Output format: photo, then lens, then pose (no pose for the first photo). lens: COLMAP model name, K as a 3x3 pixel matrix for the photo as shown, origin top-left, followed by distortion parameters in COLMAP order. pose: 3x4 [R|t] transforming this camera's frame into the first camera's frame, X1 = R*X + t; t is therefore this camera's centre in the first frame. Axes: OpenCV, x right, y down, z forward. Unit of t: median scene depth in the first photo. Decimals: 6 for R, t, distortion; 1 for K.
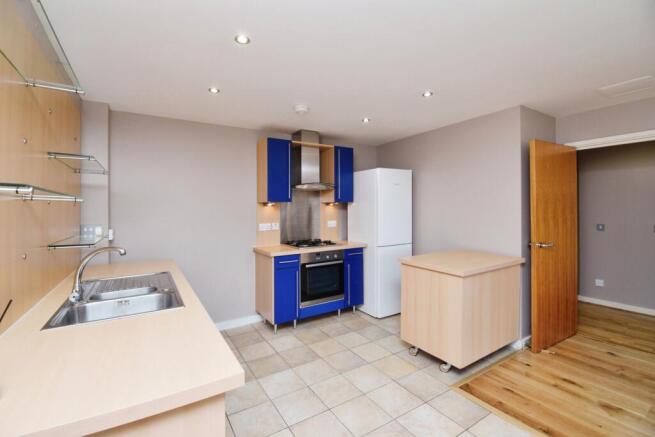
lens RADIAL K [[295.6, 0, 328.4], [0, 295.6, 212.6], [0, 0, 1]] dist [0.024788, 0.000071]
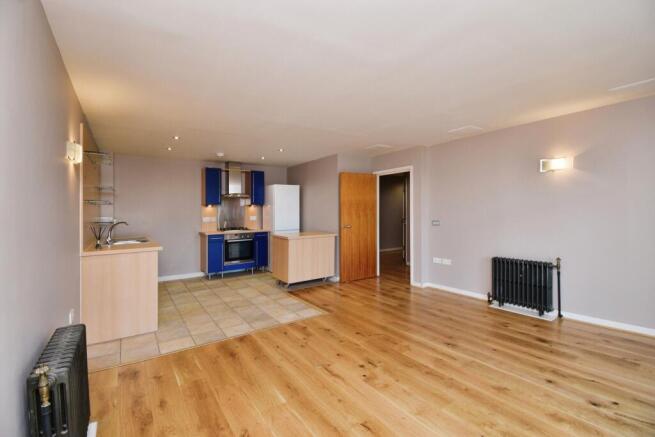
lens RADIAL K [[295.6, 0, 328.4], [0, 295.6, 212.6], [0, 0, 1]] dist [0.024788, 0.000071]
pose [[0.999477, -0.002865, 0.032209, 0.427050], [0.002890, 0.999996, -0.000728, 0.011999], [-0.032207, 0.000820, 0.999481, -0.718187]]
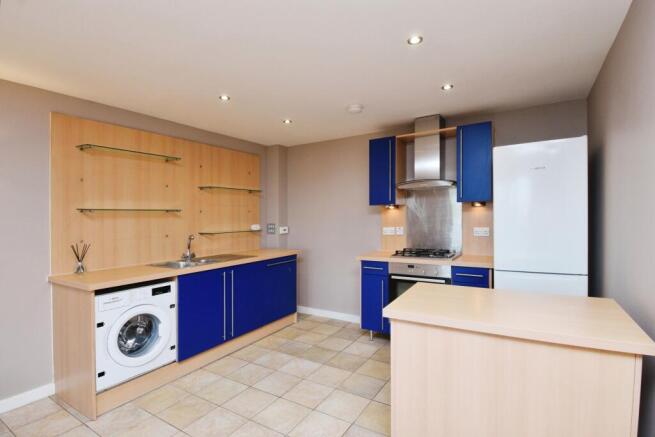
lens RADIAL K [[328.1, 0, 327.5], [0, 328.1, 218.5], [0, 0, 1]] dist [-0.000734, -0.000076]
pose [[0.438521, 0.011348, -0.898650, 0.652513], [0.001075, 0.999913, 0.013152, -0.006111], [0.898721, -0.006734, 0.438470, 0.360648]]
